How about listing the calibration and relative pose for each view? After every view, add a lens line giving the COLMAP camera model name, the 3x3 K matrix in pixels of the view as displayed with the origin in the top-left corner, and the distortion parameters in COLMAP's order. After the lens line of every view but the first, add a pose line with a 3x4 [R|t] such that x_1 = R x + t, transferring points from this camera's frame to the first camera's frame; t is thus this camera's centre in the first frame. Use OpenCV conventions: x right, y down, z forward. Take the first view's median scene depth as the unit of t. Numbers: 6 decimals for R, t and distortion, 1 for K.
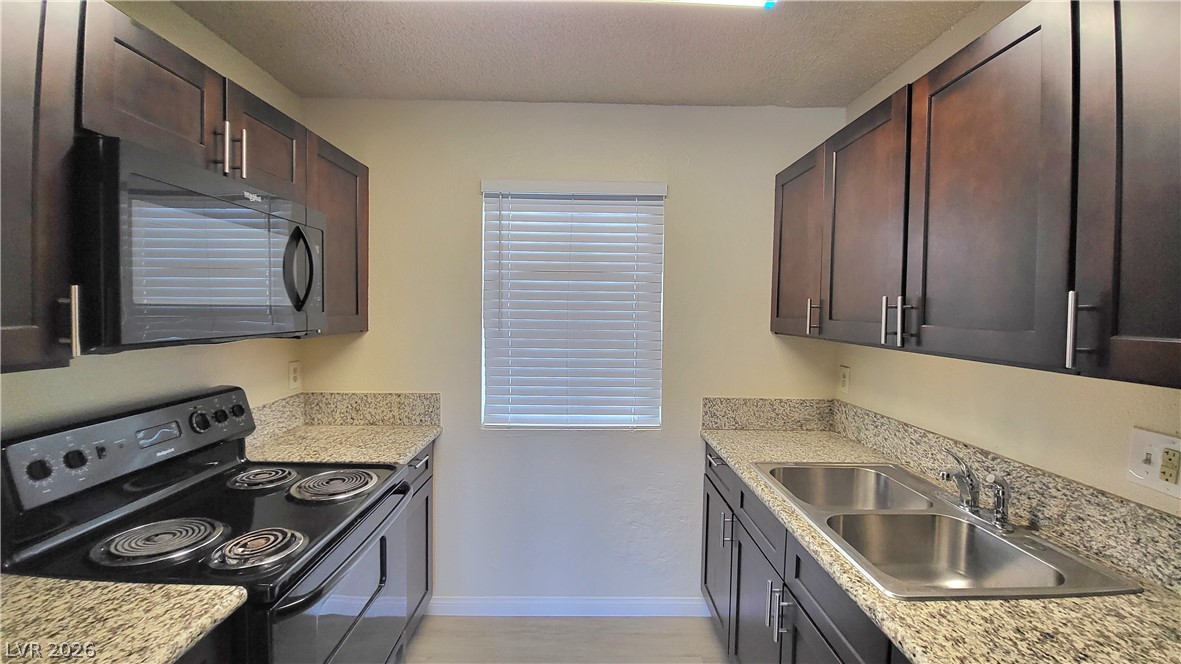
lens RADIAL K [[470.1, 0, 591.9], [0, 470.1, 324.7], [0, 0, 1]] dist [-0.001081, -0.010630]
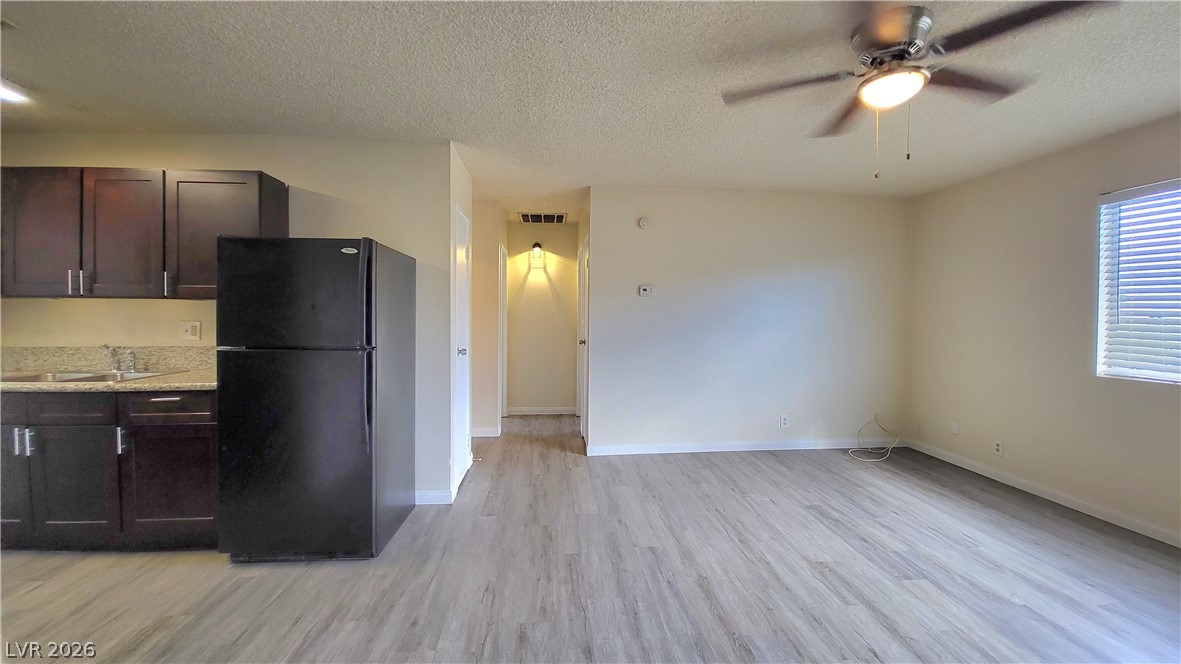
lens RADIAL K [[469.8, 0, 592.2], [0, 469.8, 321.3], [0, 0, 1]] dist [-0.002882, -0.010463]
pose [[-0.077105, -0.028719, 0.996609, -1.016794], [0.027362, 0.999148, 0.030909, 0.105680], [-0.996647, 0.029652, -0.076254, -0.710998]]
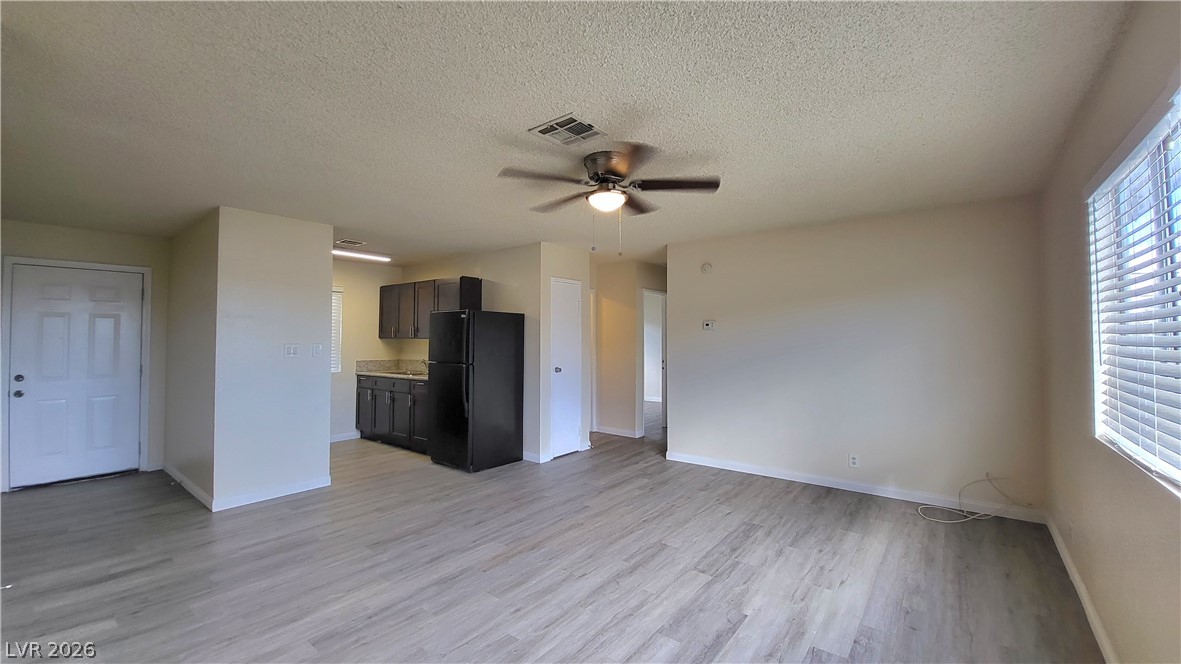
lens RADIAL K [[469.8, 0, 592.2], [0, 469.8, 321.3], [0, 0, 1]] dist [-0.002882, -0.010463]
pose [[0.635612, 0.012799, 0.771902, -1.237583], [0.035882, 0.998292, -0.046100, 0.110953], [-0.771174, 0.056999, 0.634067, -2.269127]]
